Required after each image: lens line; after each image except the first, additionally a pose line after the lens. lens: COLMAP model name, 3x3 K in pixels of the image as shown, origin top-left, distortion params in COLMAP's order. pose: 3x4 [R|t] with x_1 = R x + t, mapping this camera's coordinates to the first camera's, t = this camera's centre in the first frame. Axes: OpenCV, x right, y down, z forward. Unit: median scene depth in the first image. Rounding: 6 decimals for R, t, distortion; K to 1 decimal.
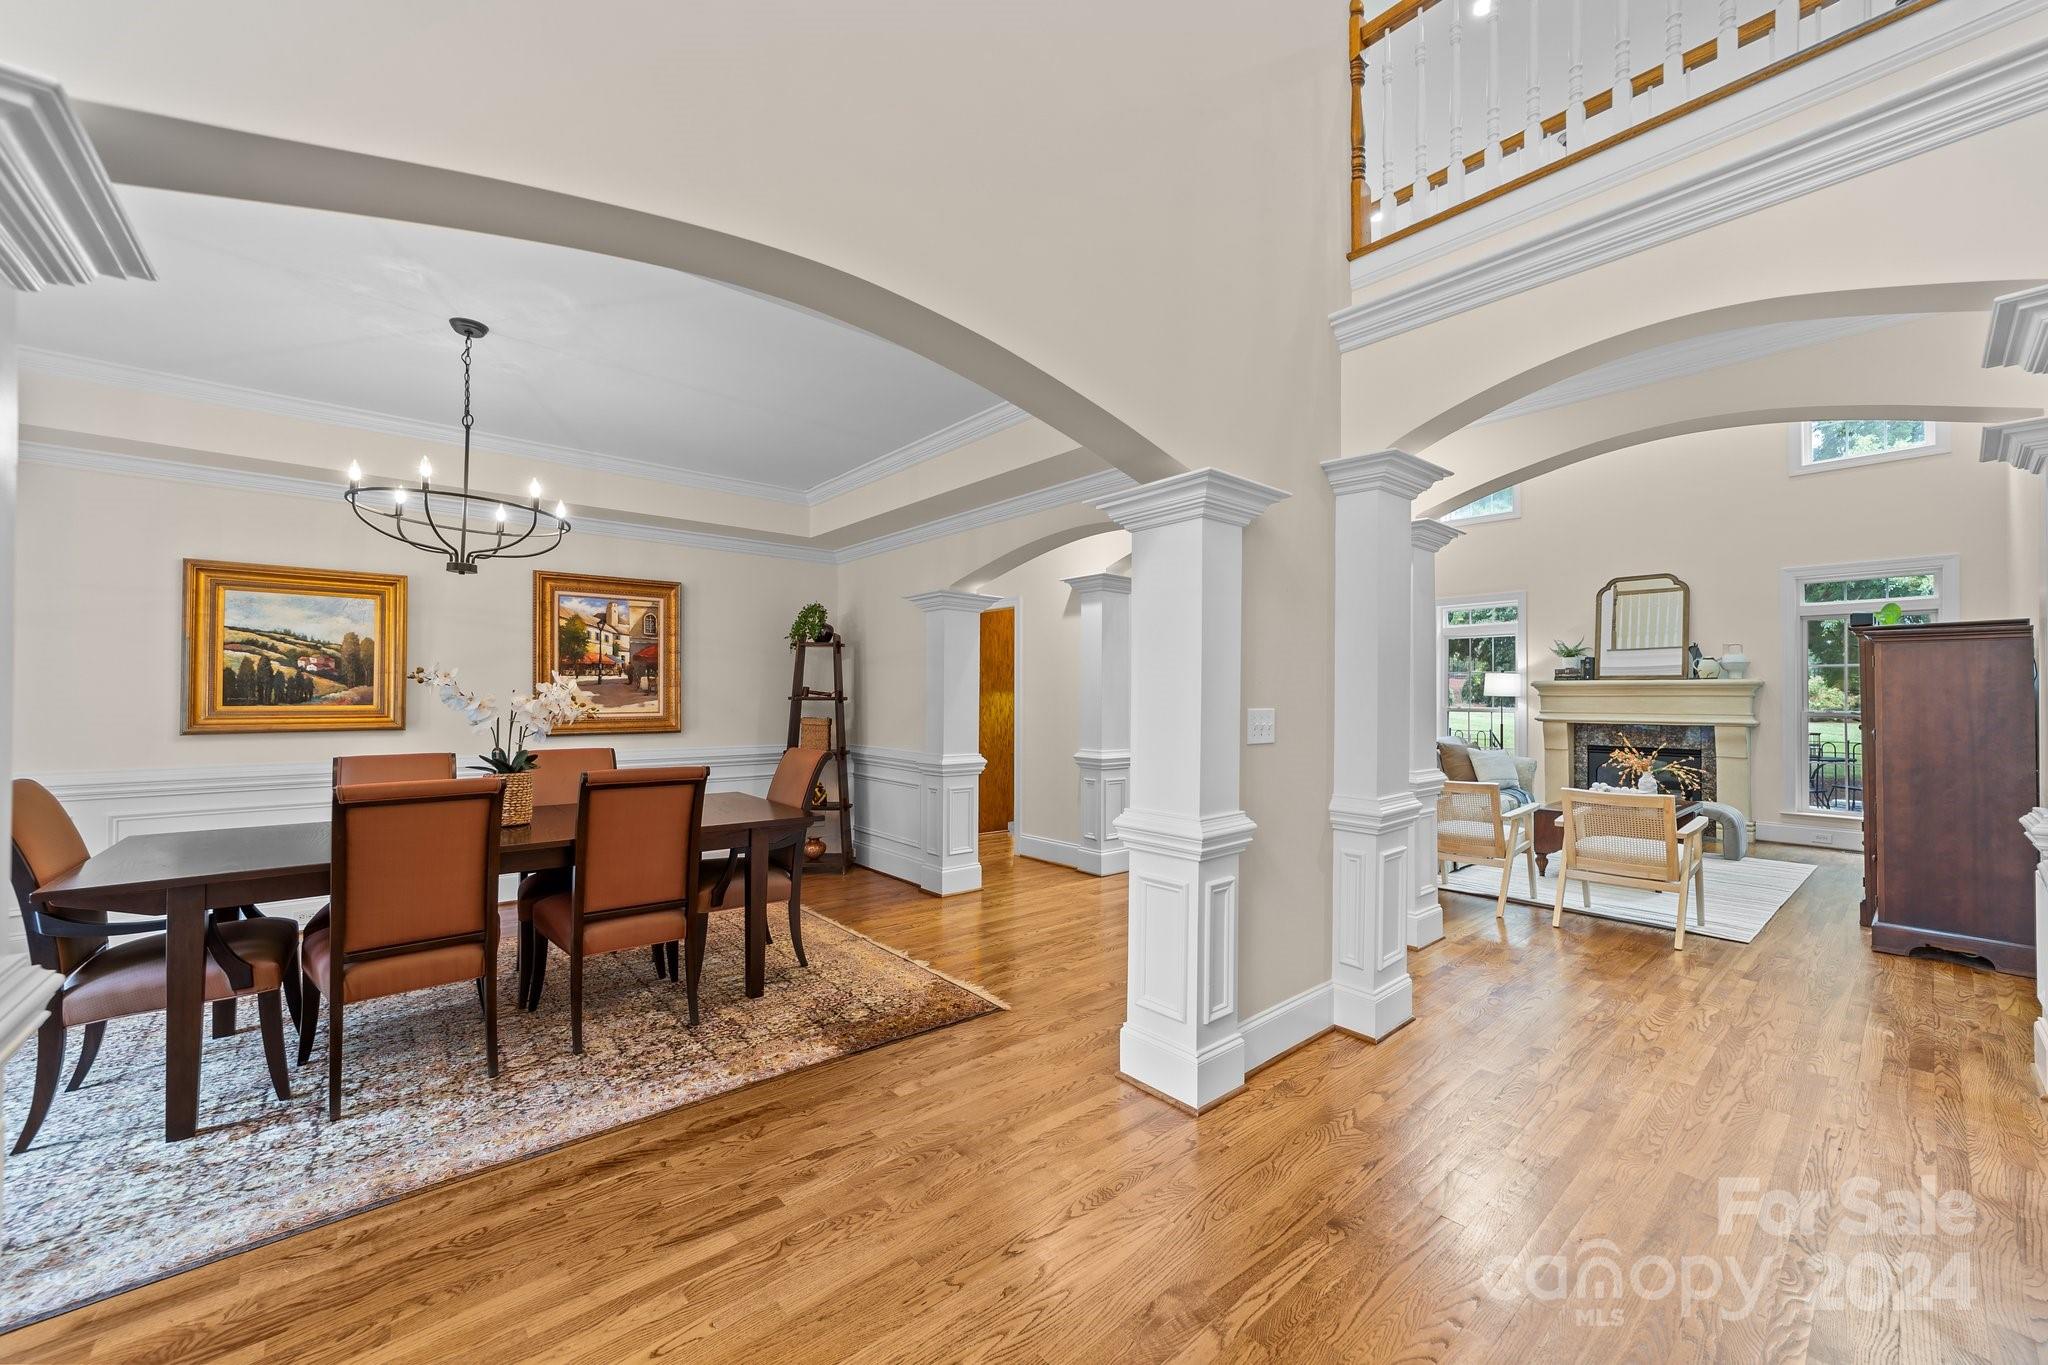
lens RADIAL K [[788.5, 0, 1020.3], [0, 788.5, 684.2], [0, 0, 1]] dist [-0.016424, 0.006945]
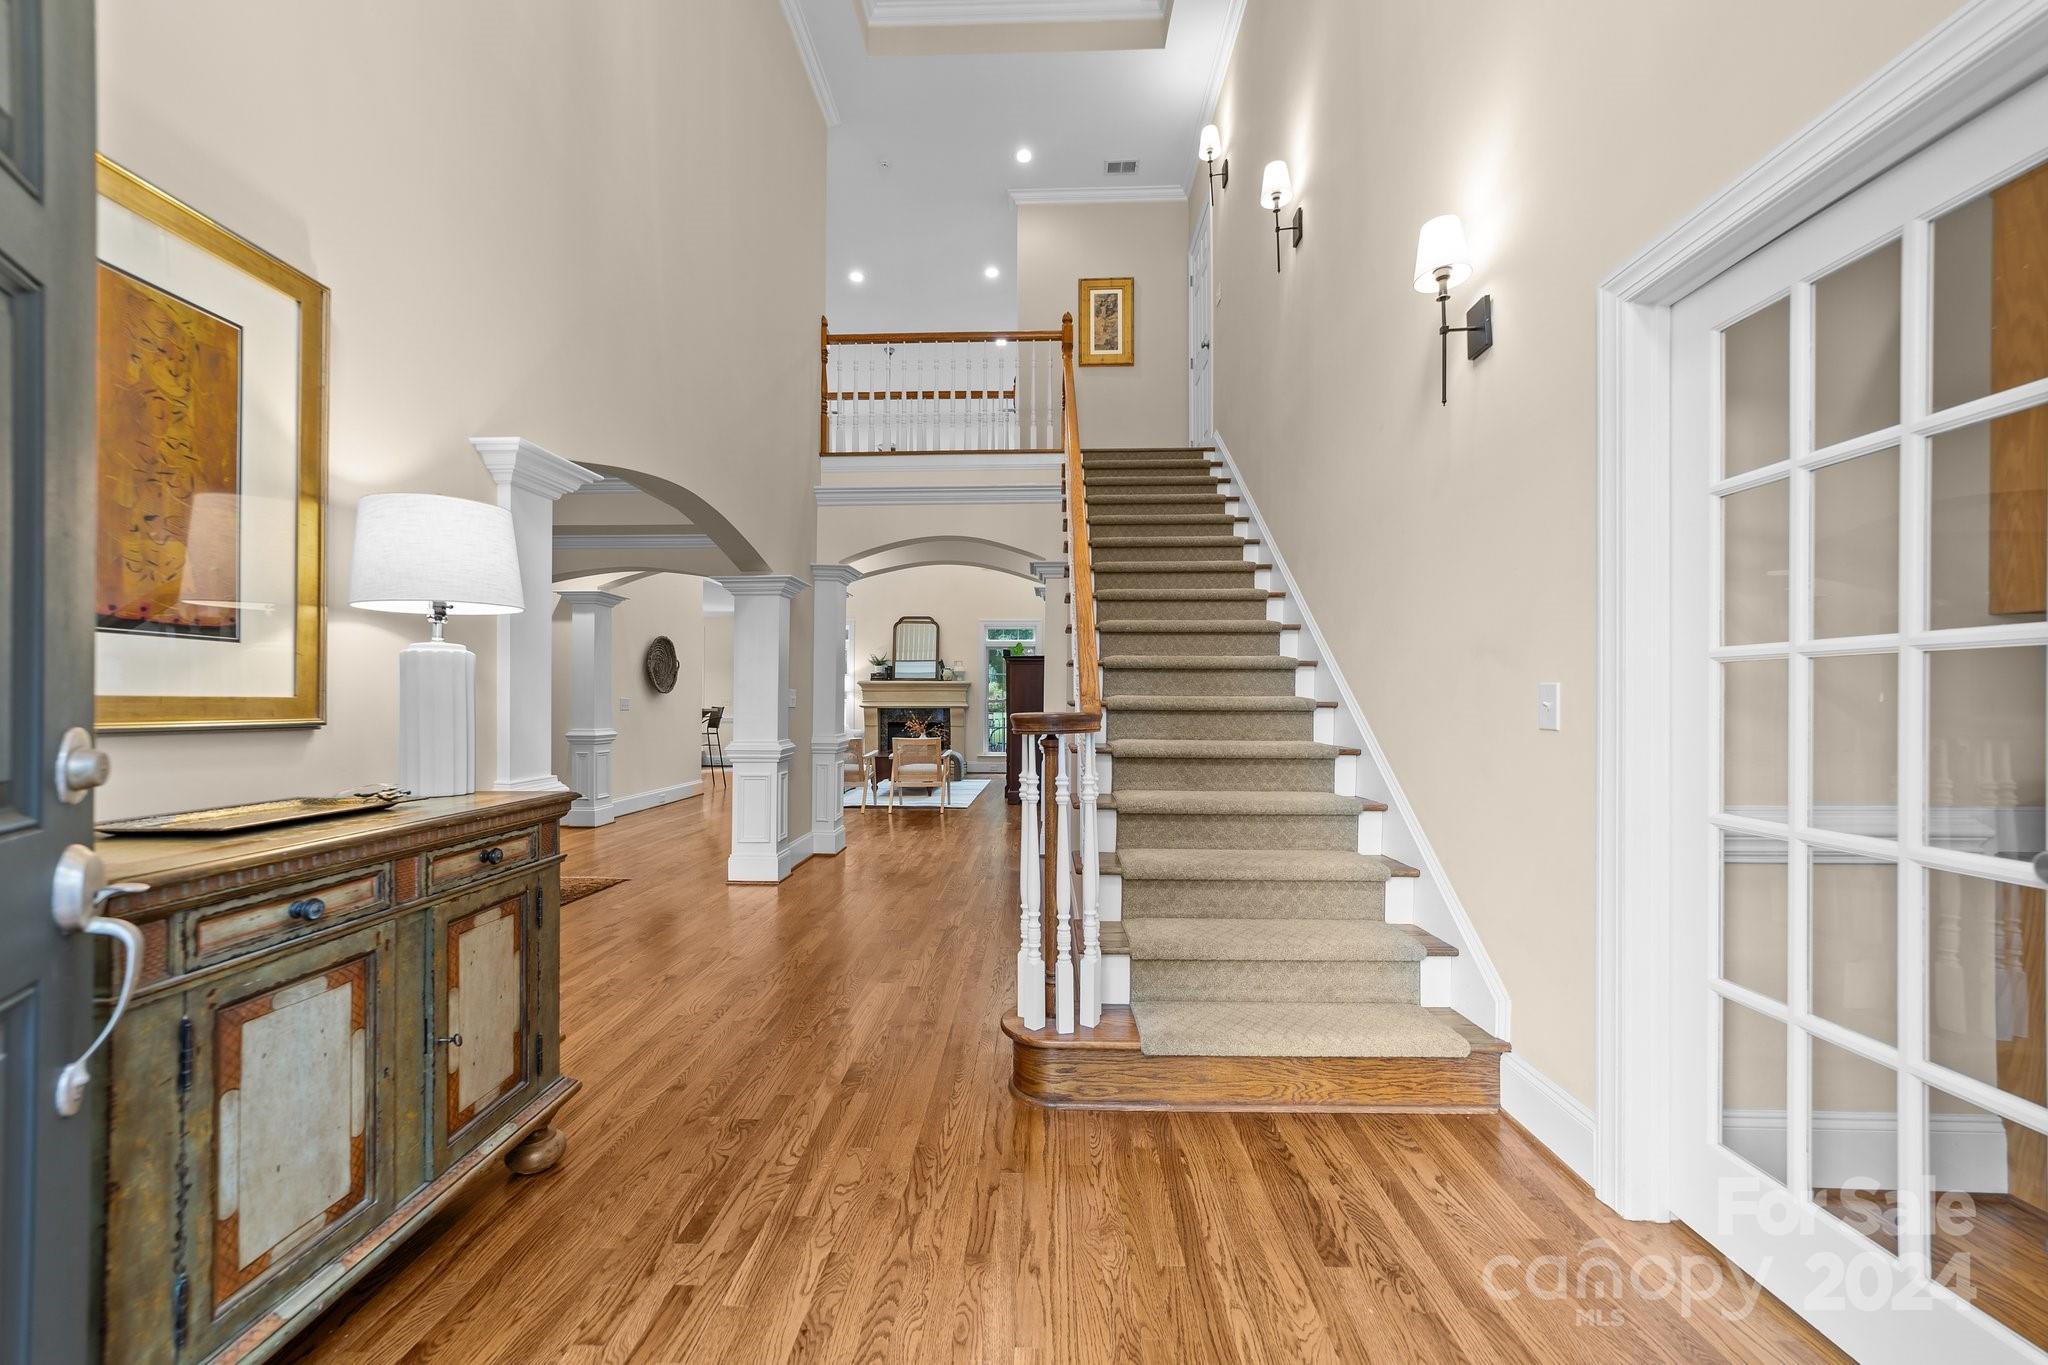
lens RADIAL K [[801.0, 0, 1021.1], [0, 801.0, 684.8], [0, 0, 1]] dist [-0.015067, 0.007435]
pose [[0.675311, 0.010232, 0.737462, -0.373951], [-0.010649, 0.999935, -0.004122, 0.009501], [-0.737456, -0.005069, 0.675376, -0.372632]]
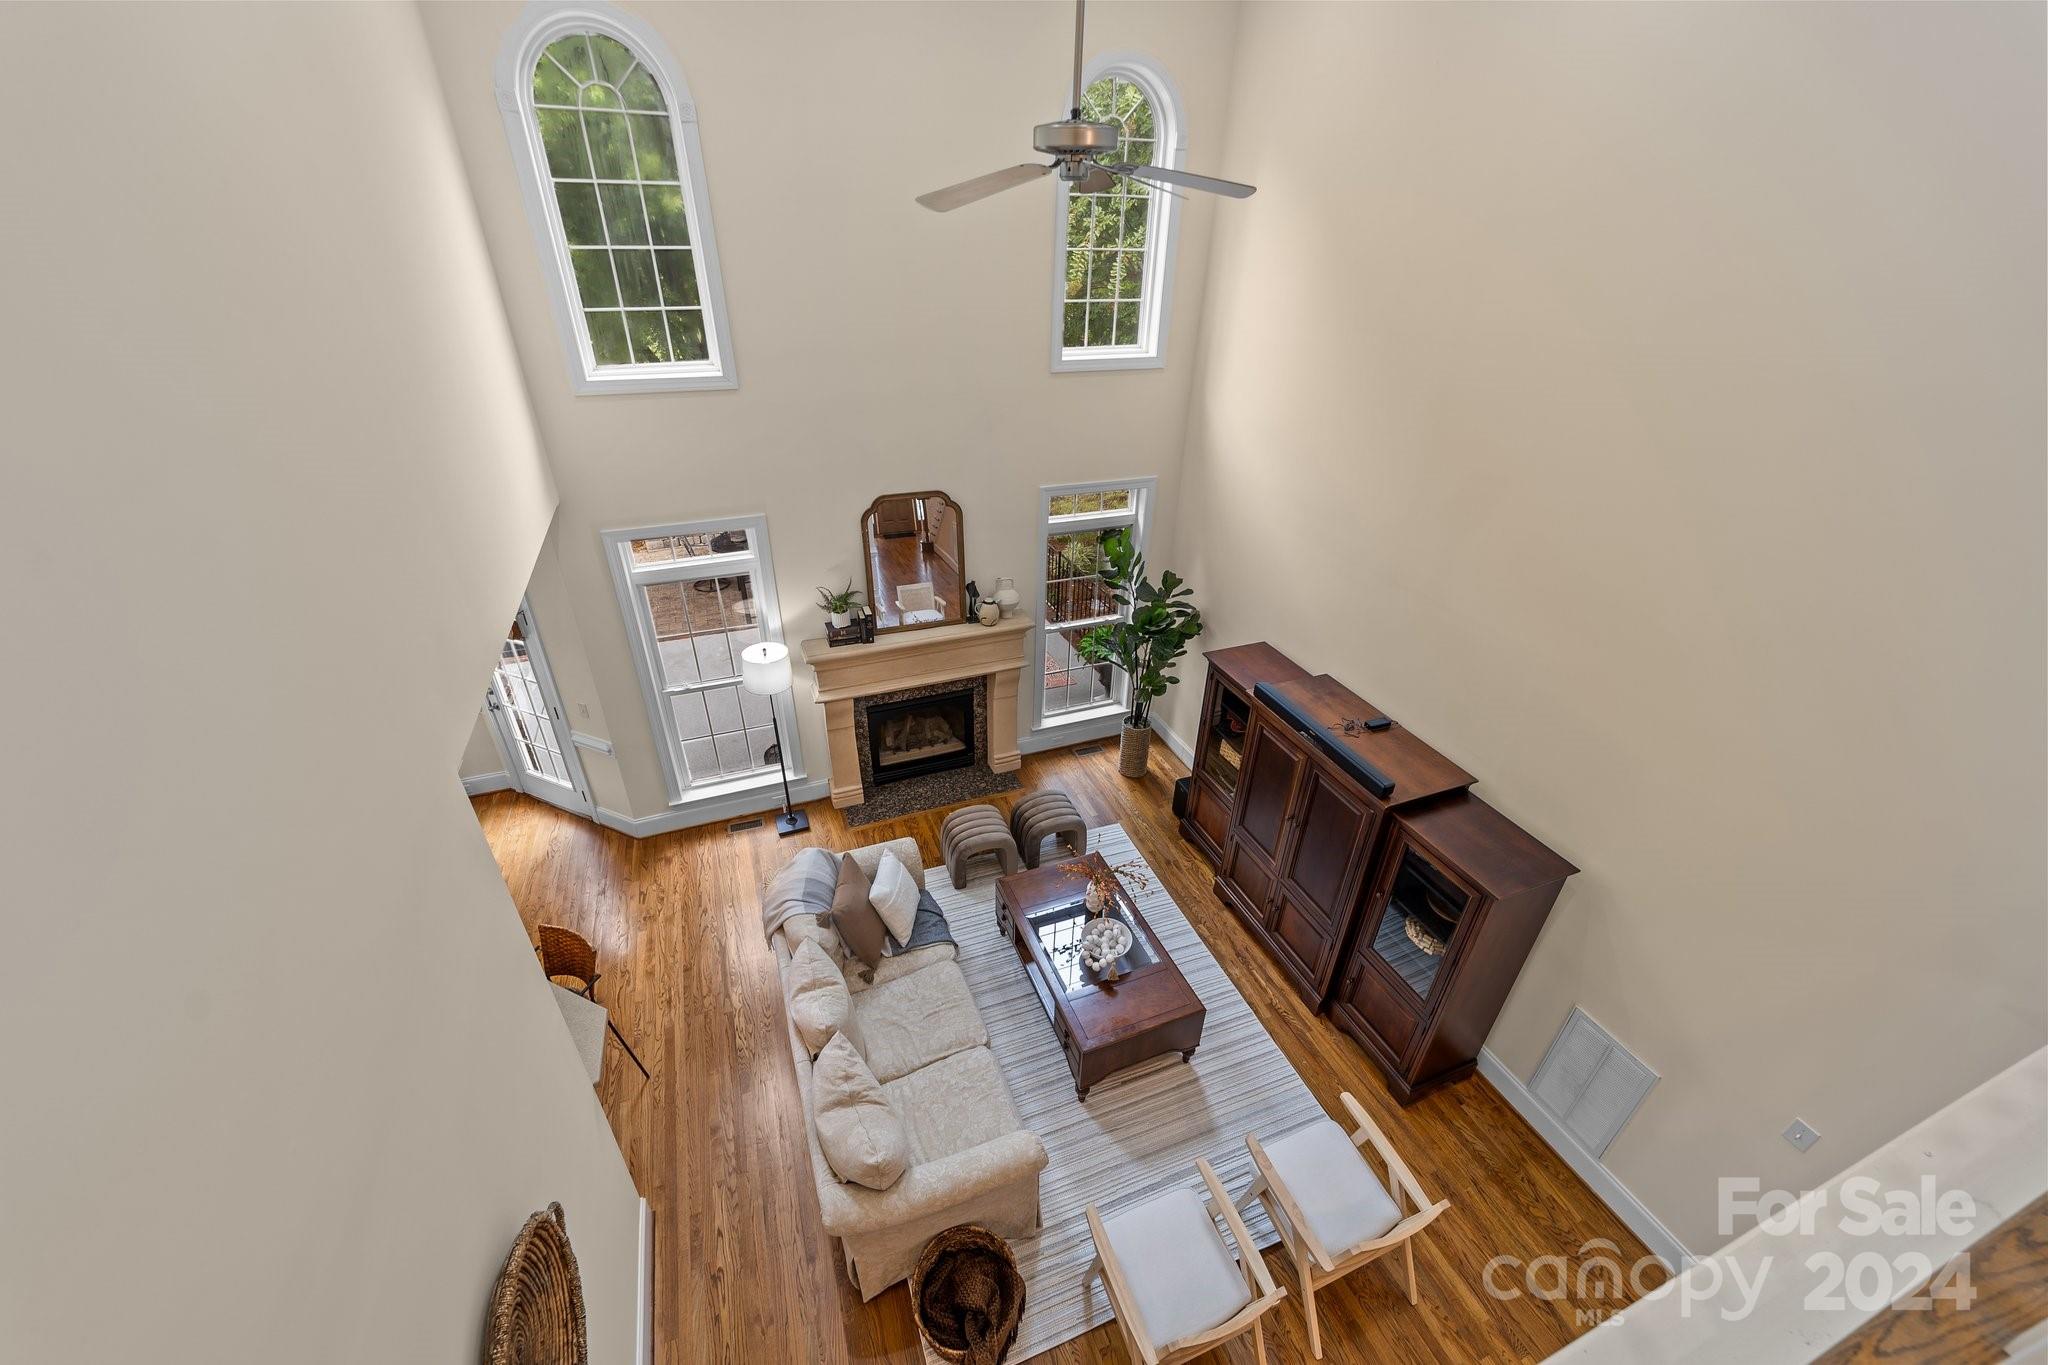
lens RADIAL K [[788.5, 0, 1020.3], [0, 788.5, 684.2], [0, 0, 1]] dist [-0.016424, 0.006945]
pose [[0.342565, -0.476533, 0.809670, 0.214354], [-0.031179, 0.855573, 0.516742, -0.480613], [-0.938977, -0.202262, 0.278232, 0.883071]]
